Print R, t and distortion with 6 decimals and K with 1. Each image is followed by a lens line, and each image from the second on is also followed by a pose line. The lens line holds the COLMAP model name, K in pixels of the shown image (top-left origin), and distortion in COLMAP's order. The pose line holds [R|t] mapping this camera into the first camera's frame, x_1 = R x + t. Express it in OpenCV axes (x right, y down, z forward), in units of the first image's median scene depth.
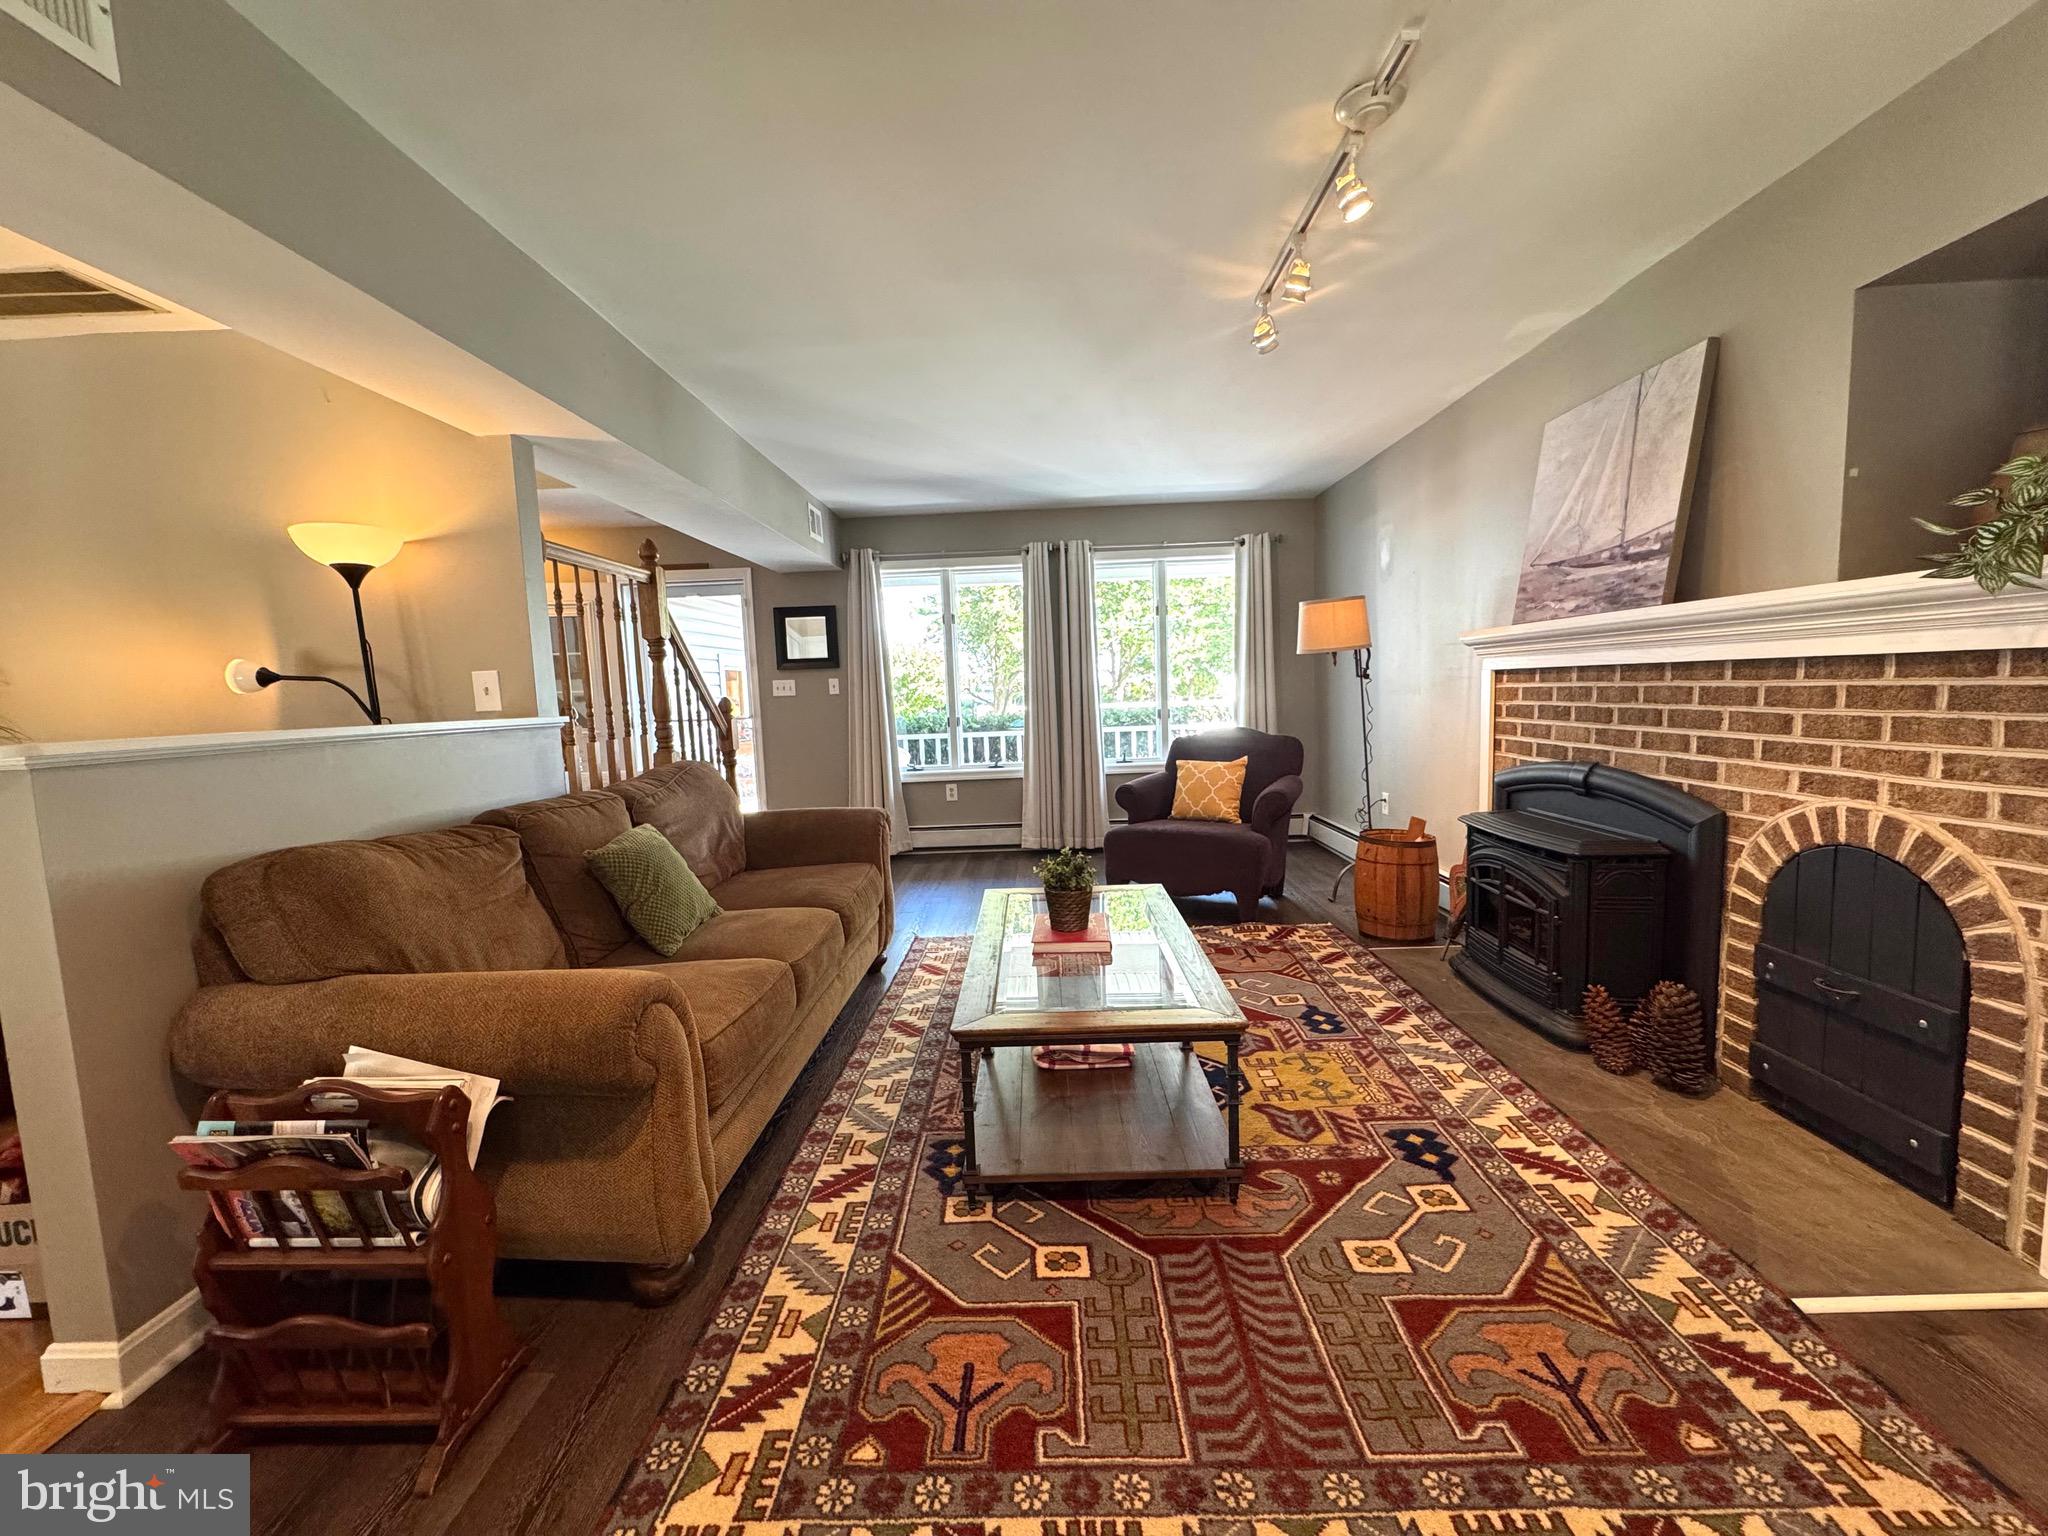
lens RADIAL K [[812.0, 0, 1025.9], [0, 812.0, 765.6], [0, 0, 1]] dist [-0.001856, -0.000291]
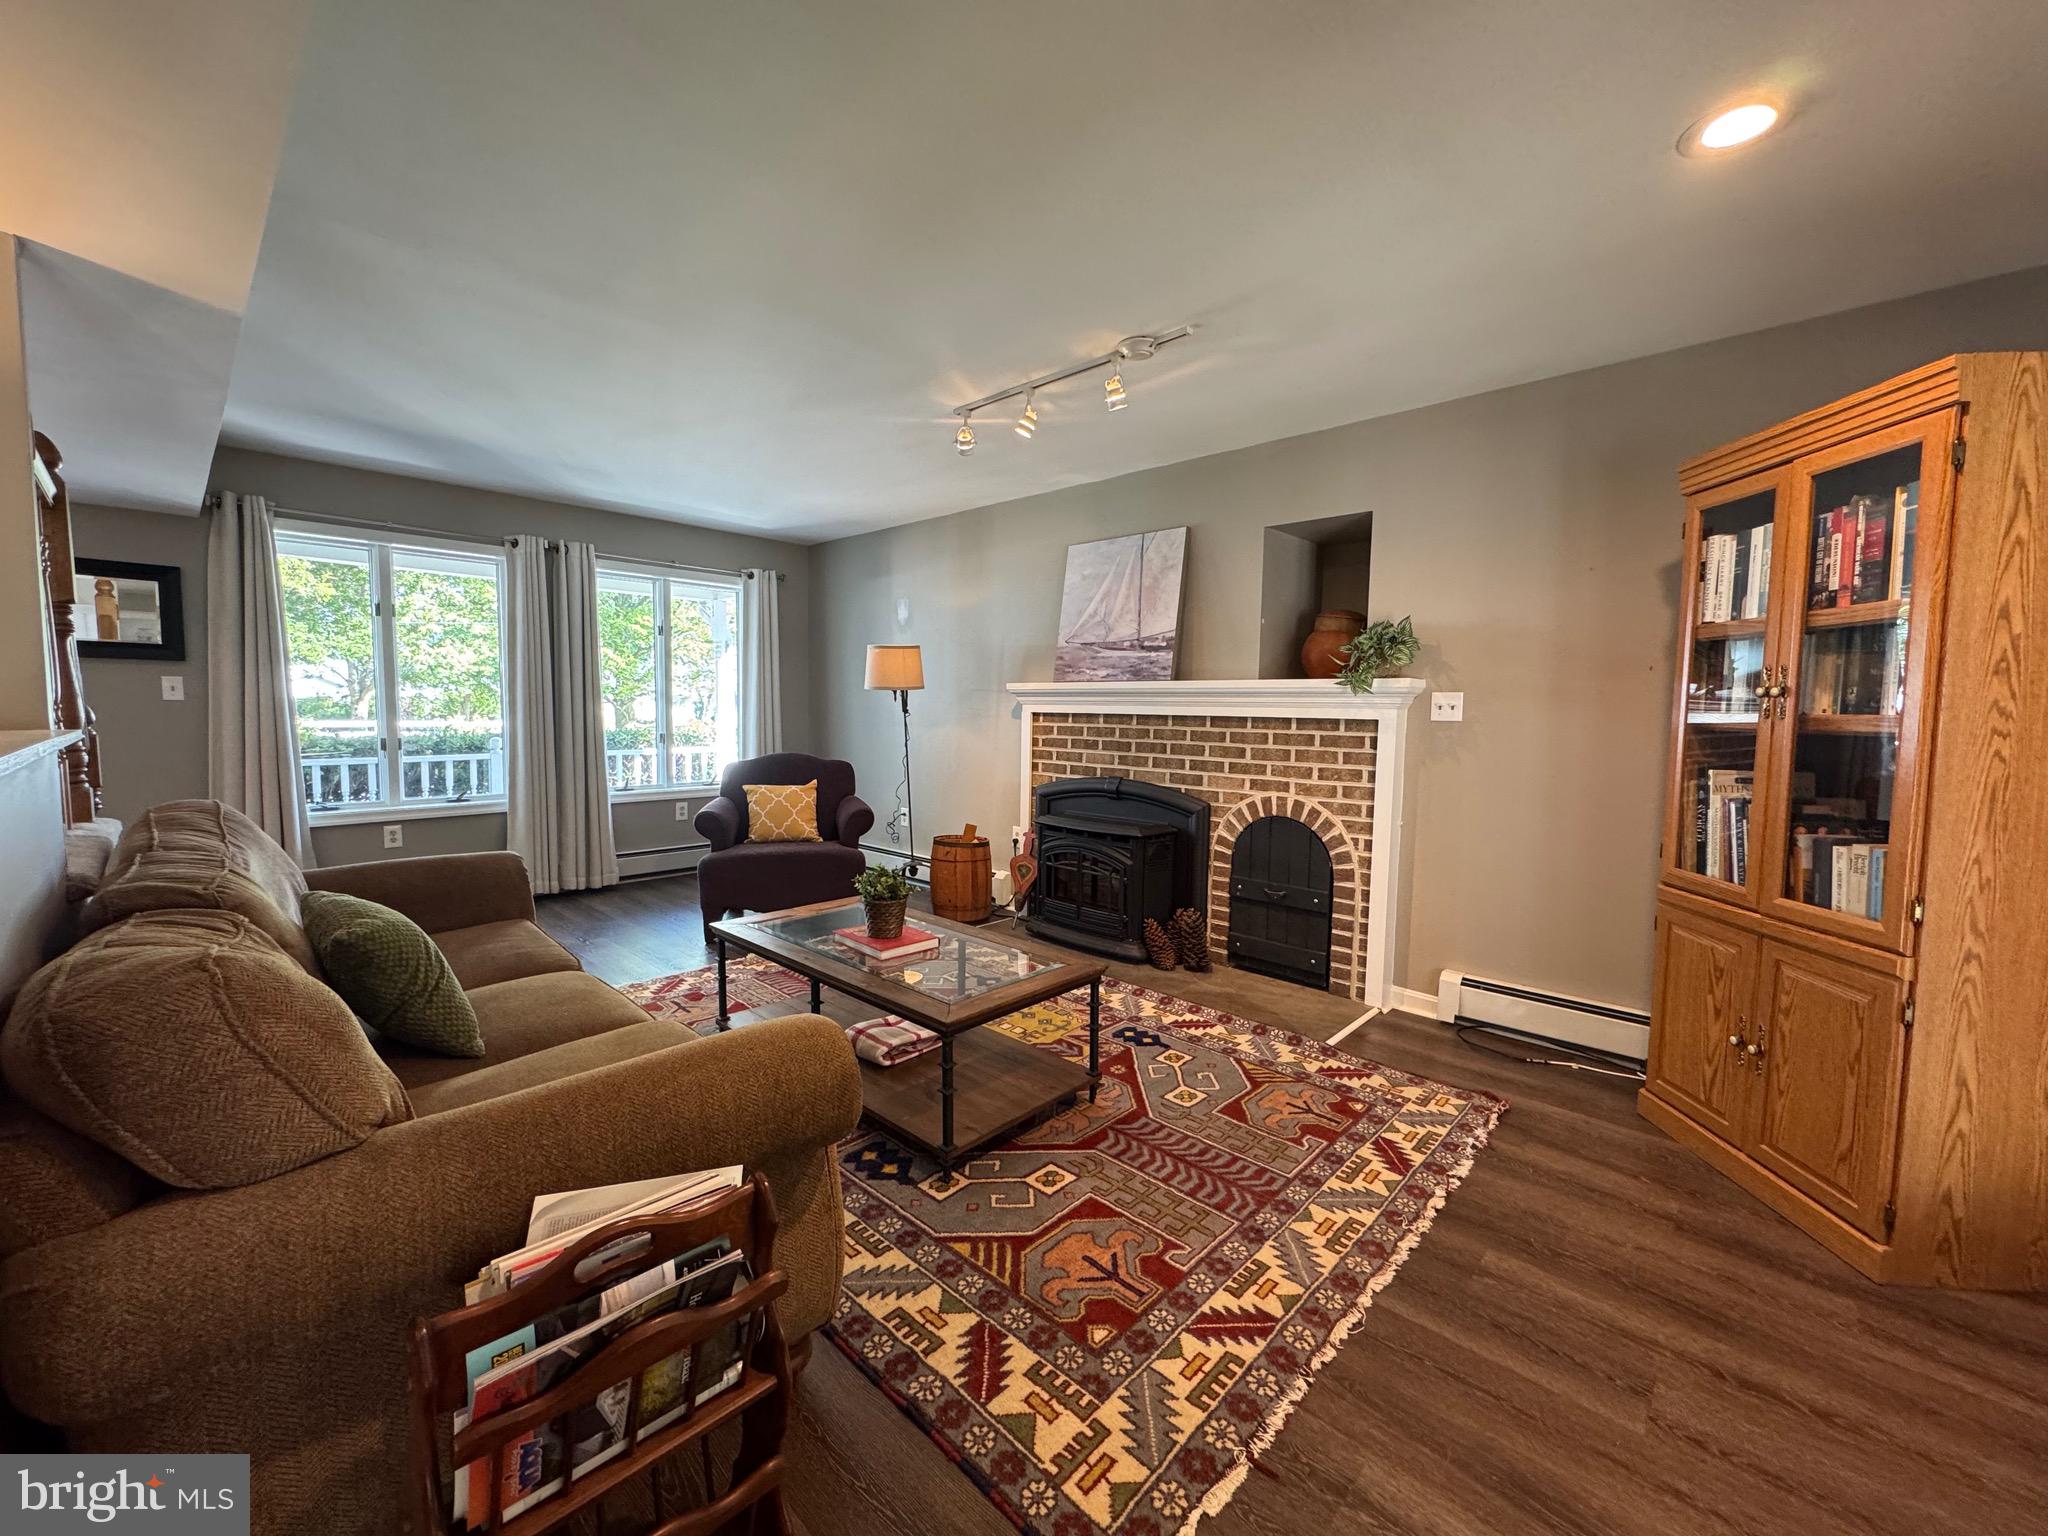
lens RADIAL K [[812.0, 0, 1025.9], [0, 812.0, 765.6], [0, 0, 1]] dist [-0.001856, -0.000291]
pose [[0.672125, -0.007402, 0.740401, -0.655765], [0.030882, 0.999360, -0.018044, -0.004038], [-0.739794, 0.034993, 0.671923, 0.118407]]
